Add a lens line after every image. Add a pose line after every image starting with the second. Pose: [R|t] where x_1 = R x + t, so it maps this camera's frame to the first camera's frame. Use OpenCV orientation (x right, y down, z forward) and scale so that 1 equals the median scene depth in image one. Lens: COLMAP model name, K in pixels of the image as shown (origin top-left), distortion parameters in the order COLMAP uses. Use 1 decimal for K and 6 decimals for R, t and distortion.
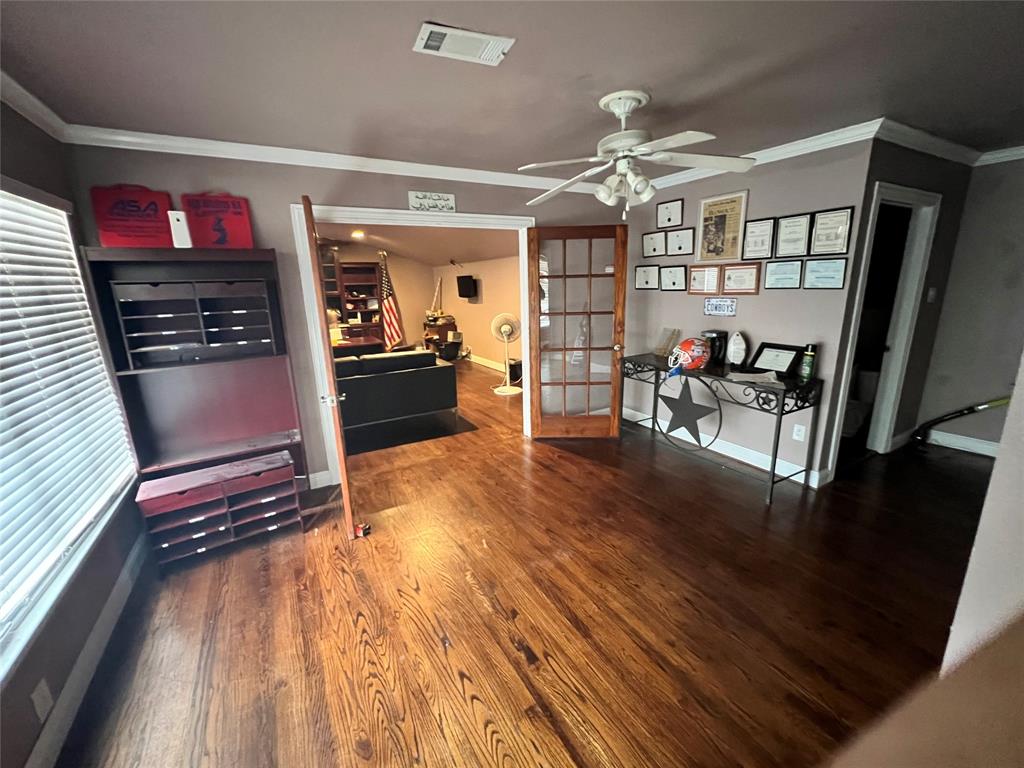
lens RADIAL K [[417.8, 0, 510.6], [0, 417.8, 381.4], [0, 0, 1]] dist [-0.002229, 0.000122]
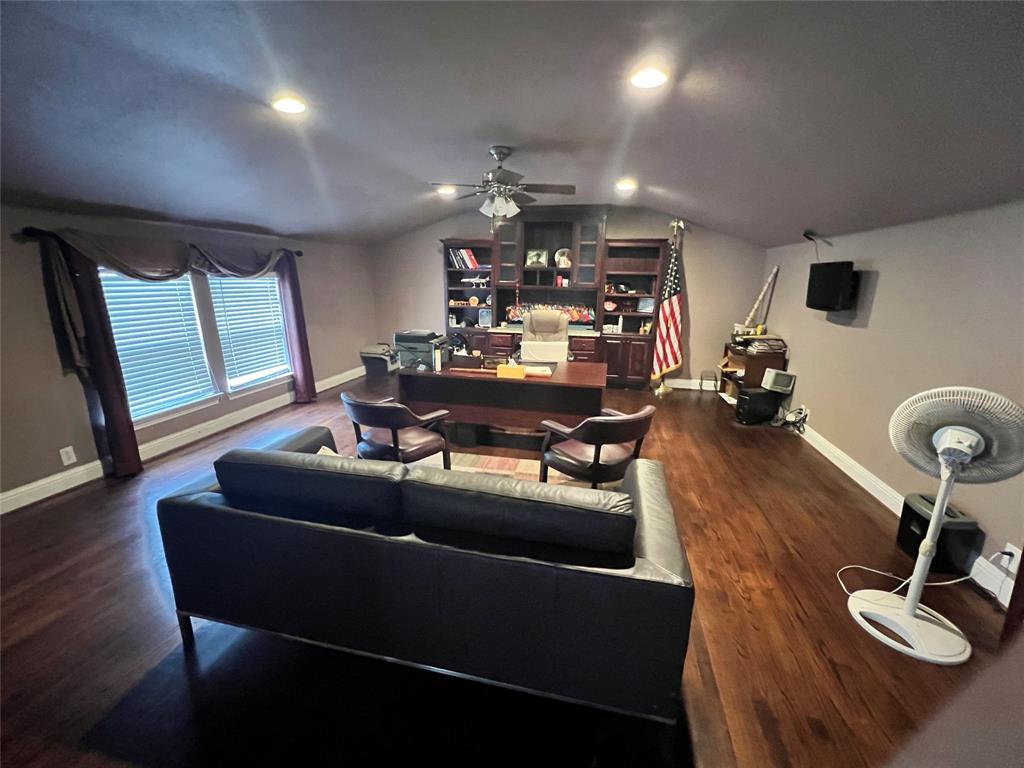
lens RADIAL K [[417.8, 0, 518.6], [0, 417.8, 385.8], [0, 0, 1]] dist [-0.002229, 0.000122]
pose [[0.744018, 0.206557, -0.635430, -0.042206], [-0.187451, 0.977351, 0.098220, -0.091450], [0.641326, 0.046035, 0.765886, 0.392223]]
